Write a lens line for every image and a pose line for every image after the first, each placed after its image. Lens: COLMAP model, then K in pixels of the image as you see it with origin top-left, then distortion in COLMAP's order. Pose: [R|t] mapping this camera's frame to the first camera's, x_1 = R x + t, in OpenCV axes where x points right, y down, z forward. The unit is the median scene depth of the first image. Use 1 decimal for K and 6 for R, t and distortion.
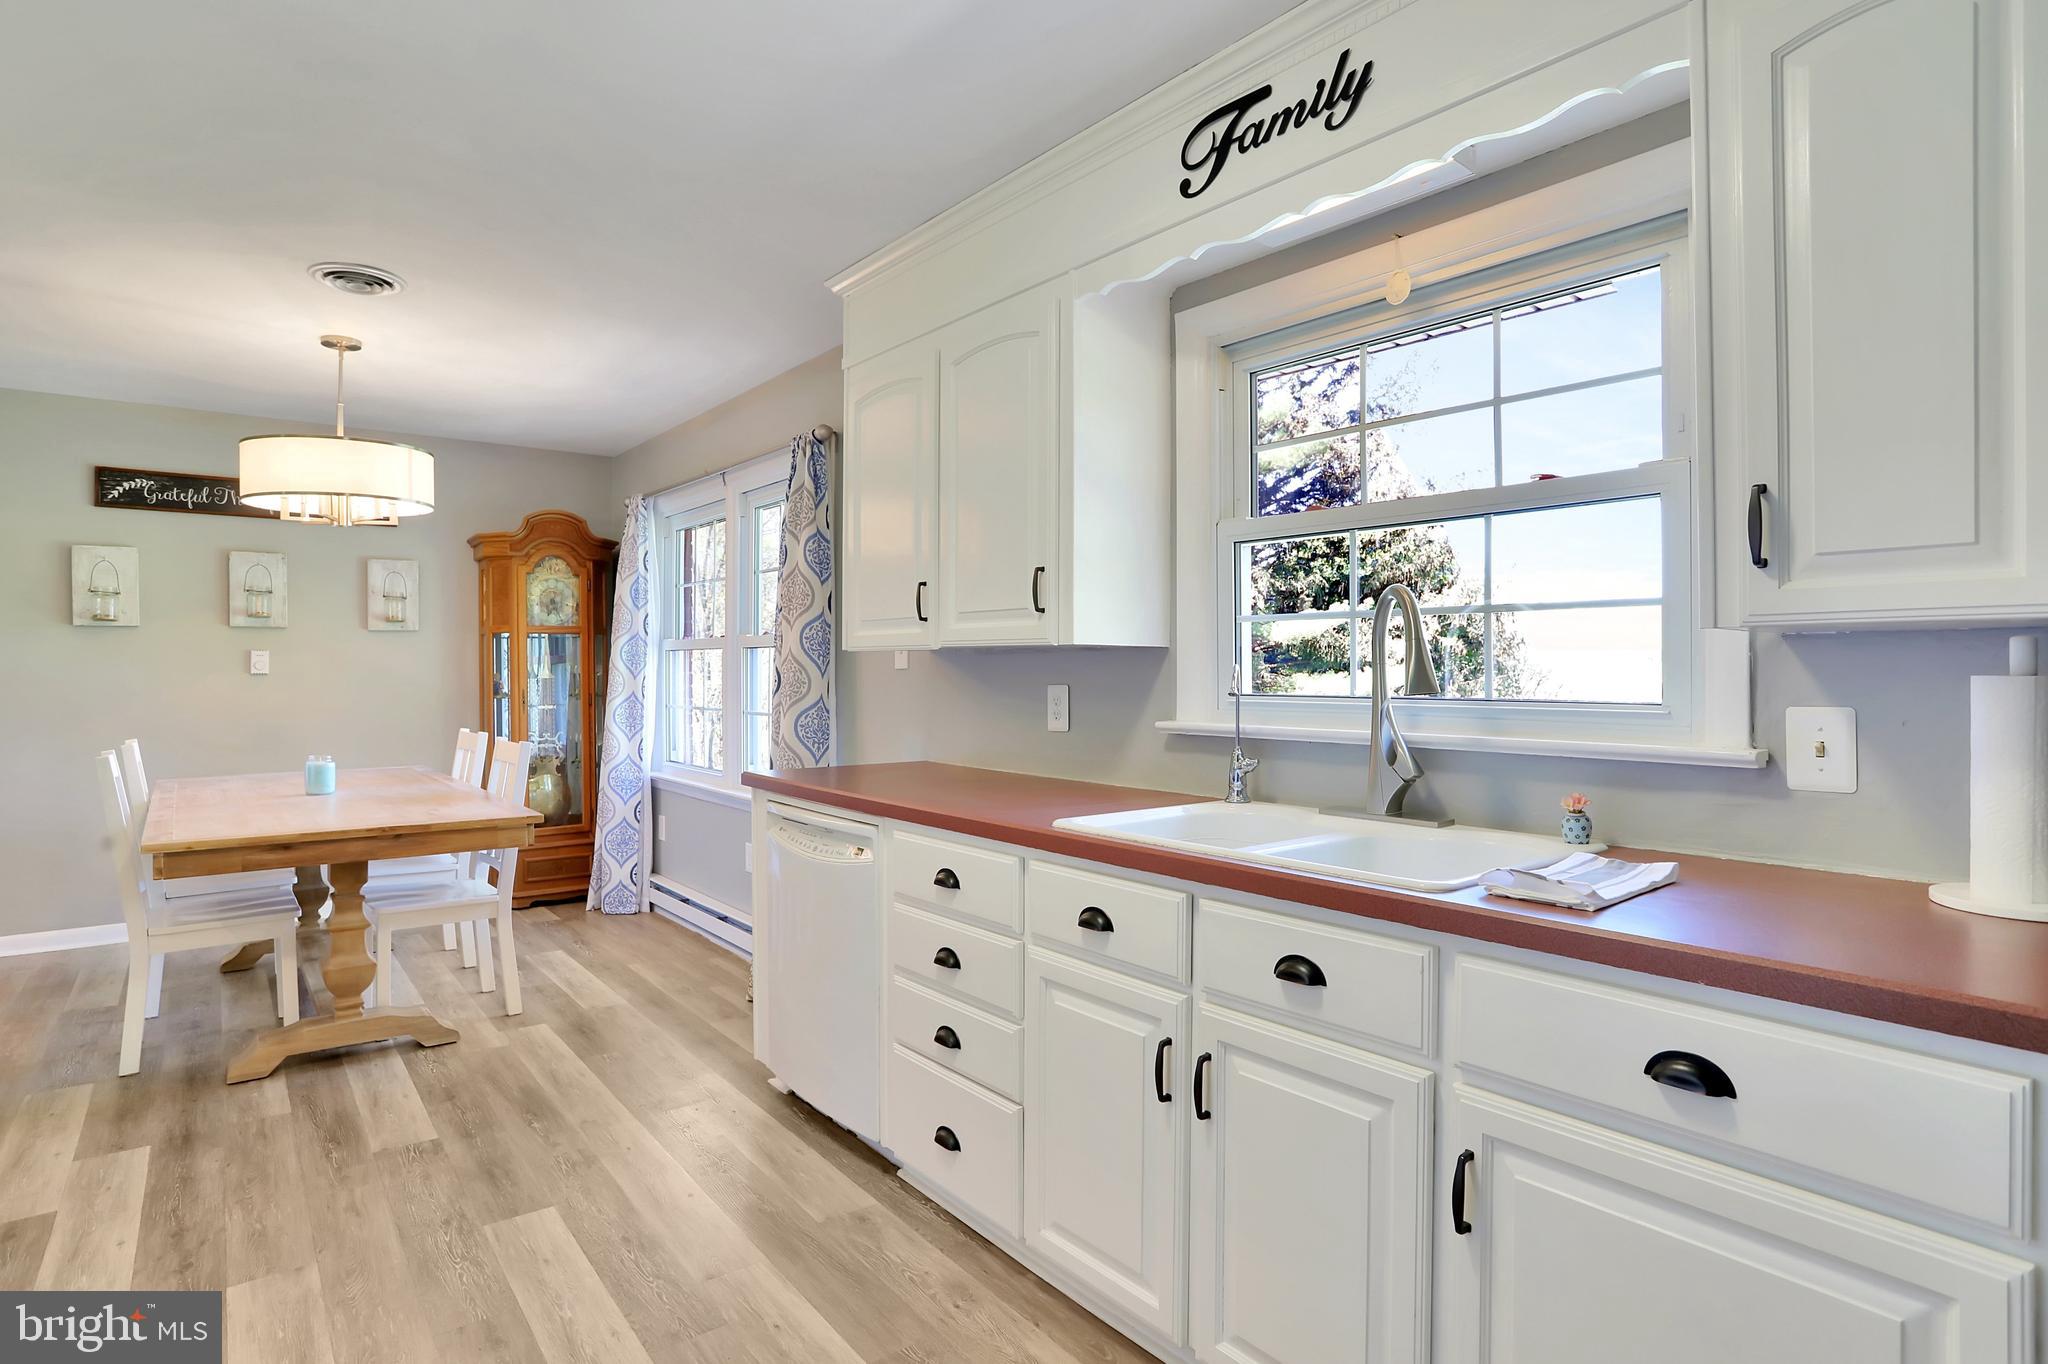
lens RADIAL K [[1068.6, 0, 1017.3], [0, 1068.6, 667.8], [0, 0, 1]] dist [-0.067138, 0.032779]
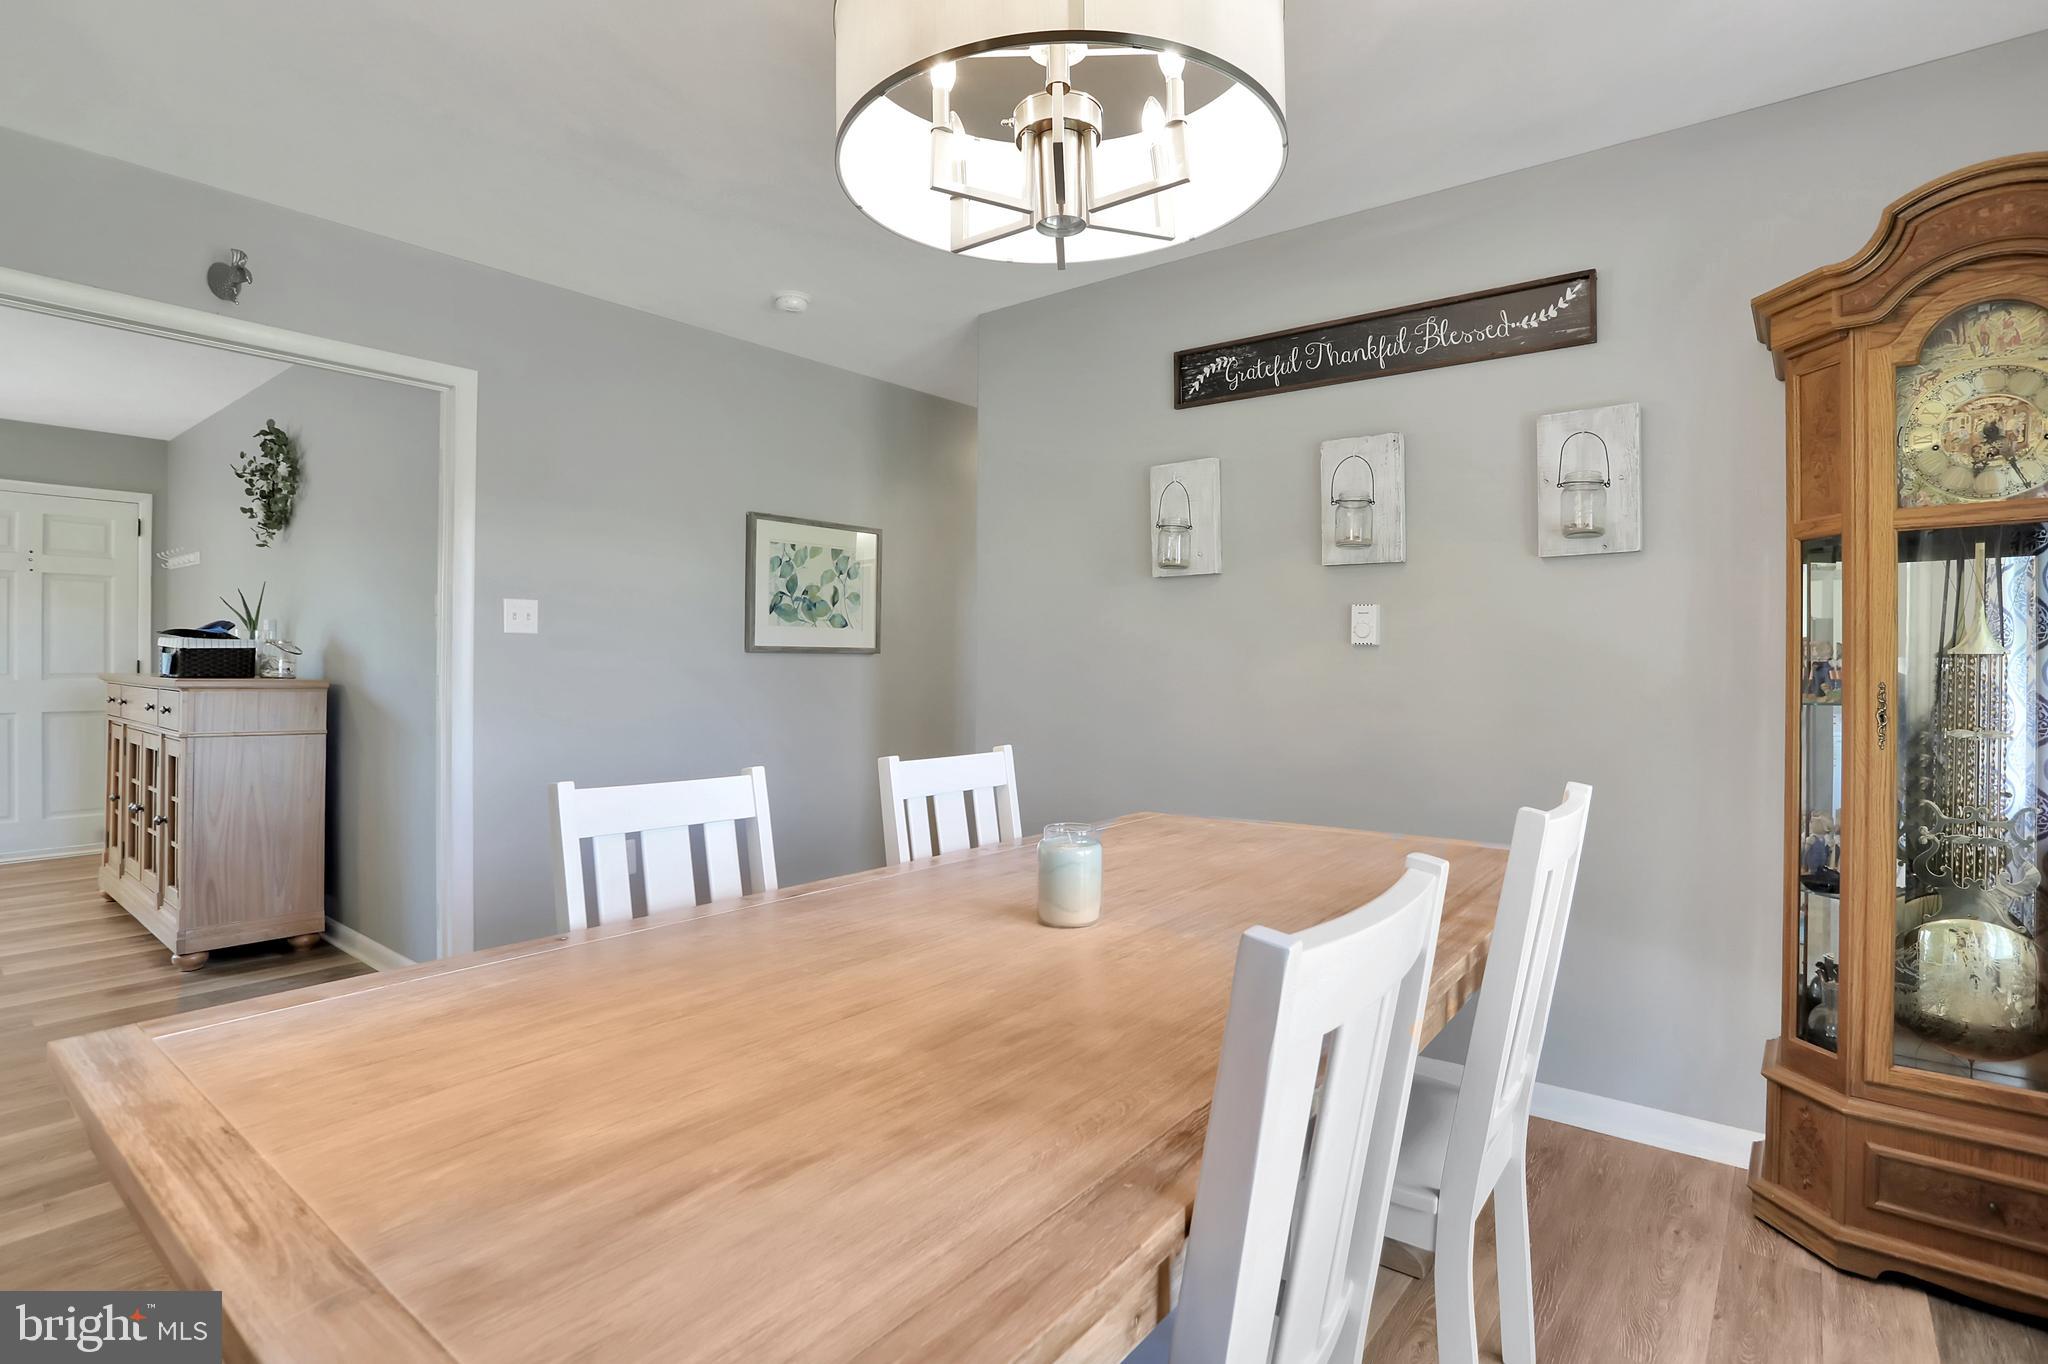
lens RADIAL K [[1006.6, 0, 1024.6], [0, 1006.6, 662.9], [0, 0, 1]] dist [-0.079619, 0.037544]
pose [[0.227220, 0.004984, -0.973831, -0.248465], [-0.006346, 0.999973, 0.003637, 0.016809], [0.973823, 0.005353, 0.227246, 0.752999]]
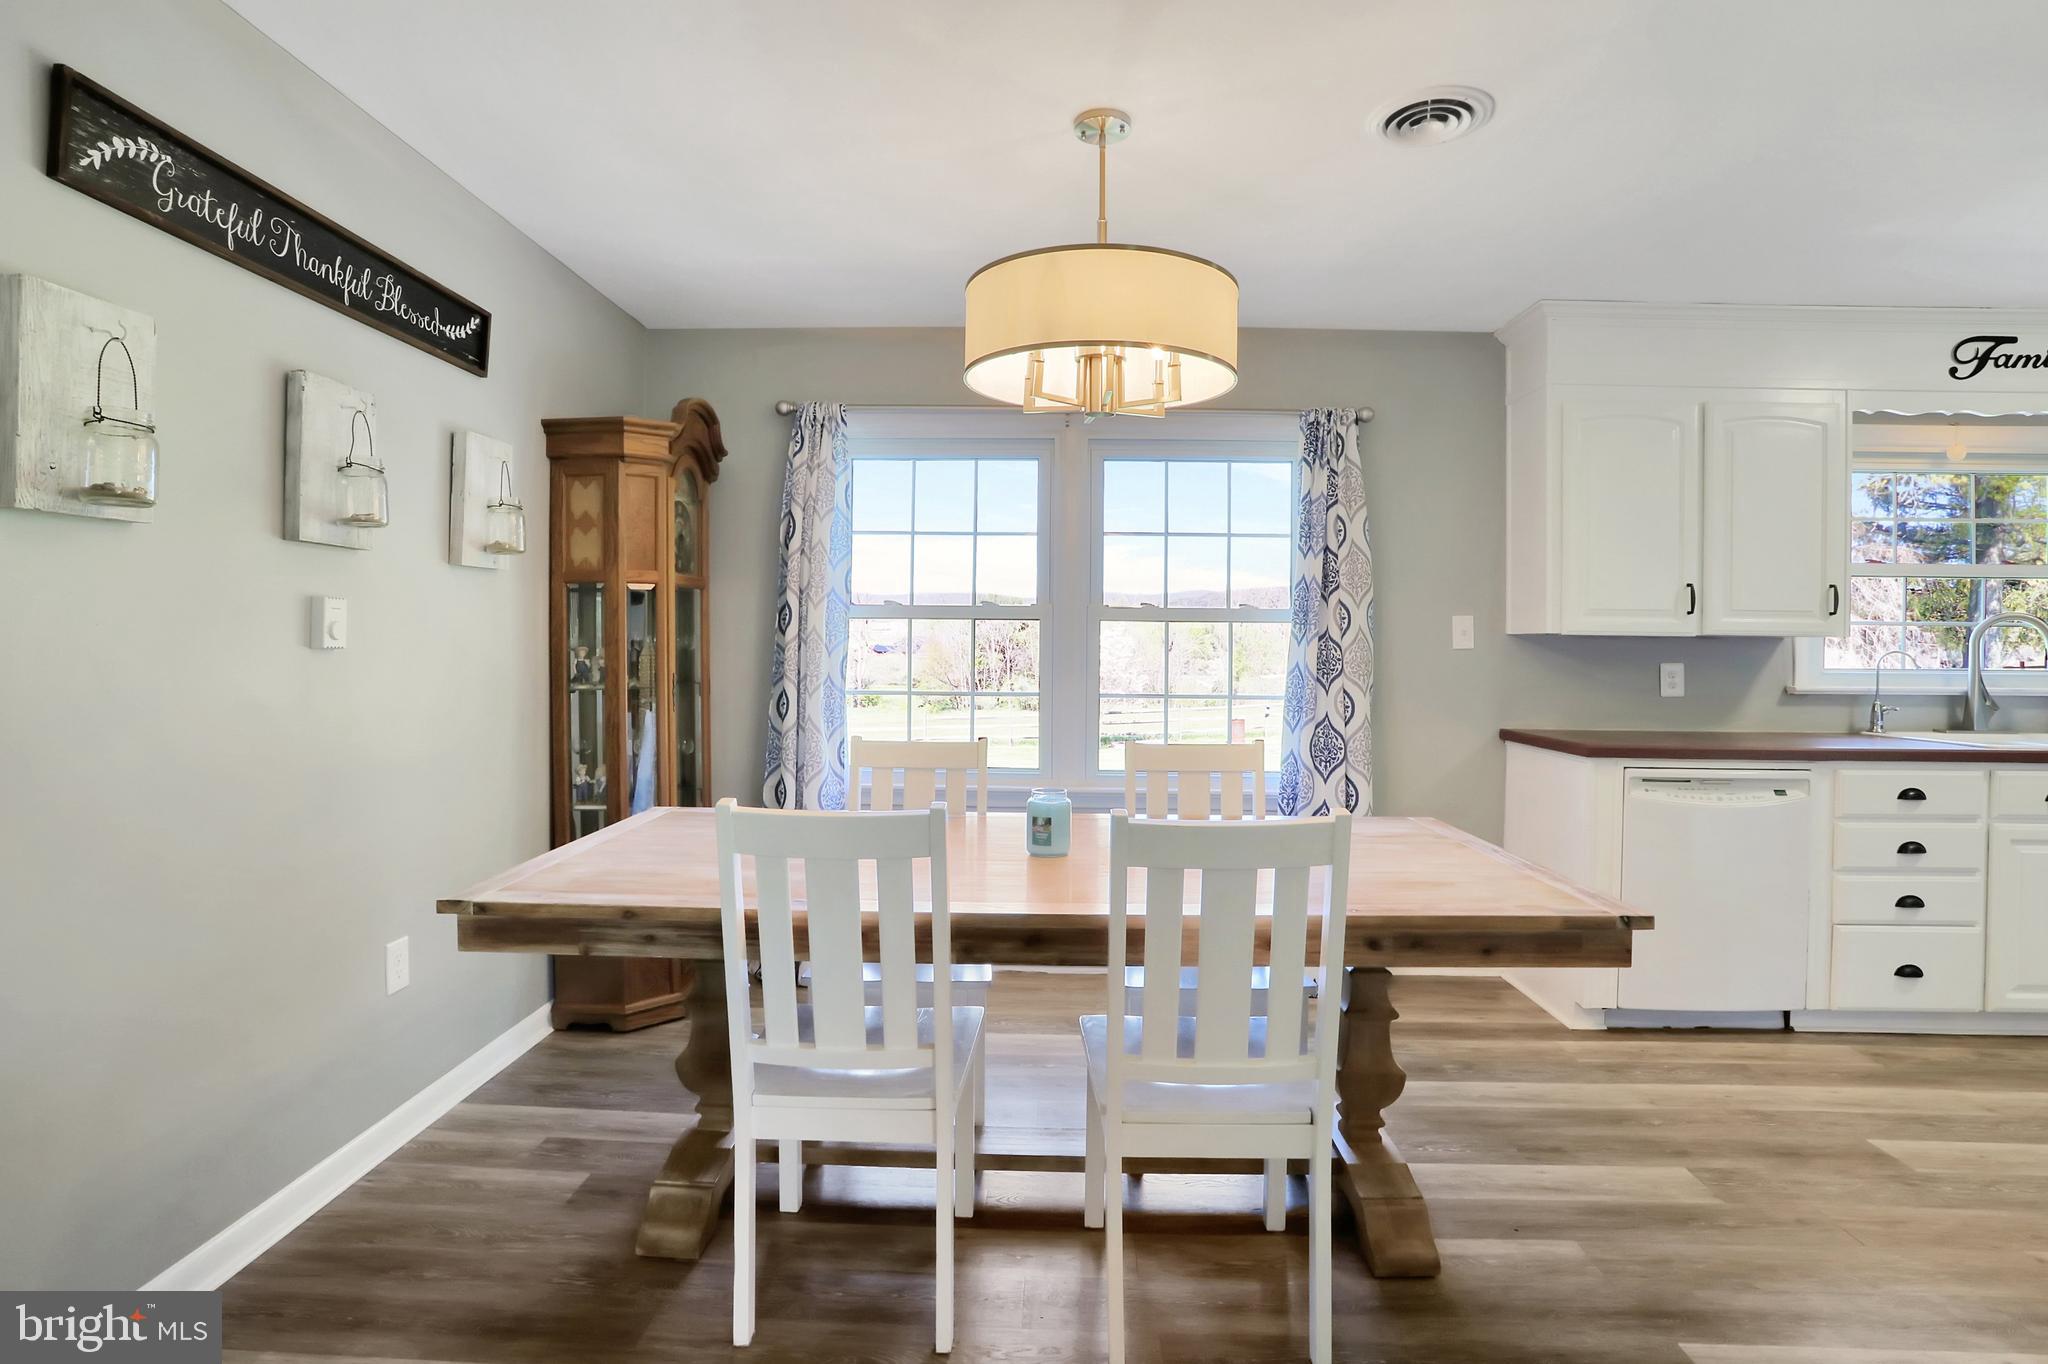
lens RADIAL K [[1006.9, 0, 1026.3], [0, 1006.9, 647.2], [0, 0, 1]] dist [-0.072111, 0.028323]
pose [[0.643165, 0.004143, 0.765716, -0.942180], [-0.010211, 0.999943, 0.003166, 0.000436], [-0.765660, -0.009855, 0.643170, 0.538735]]
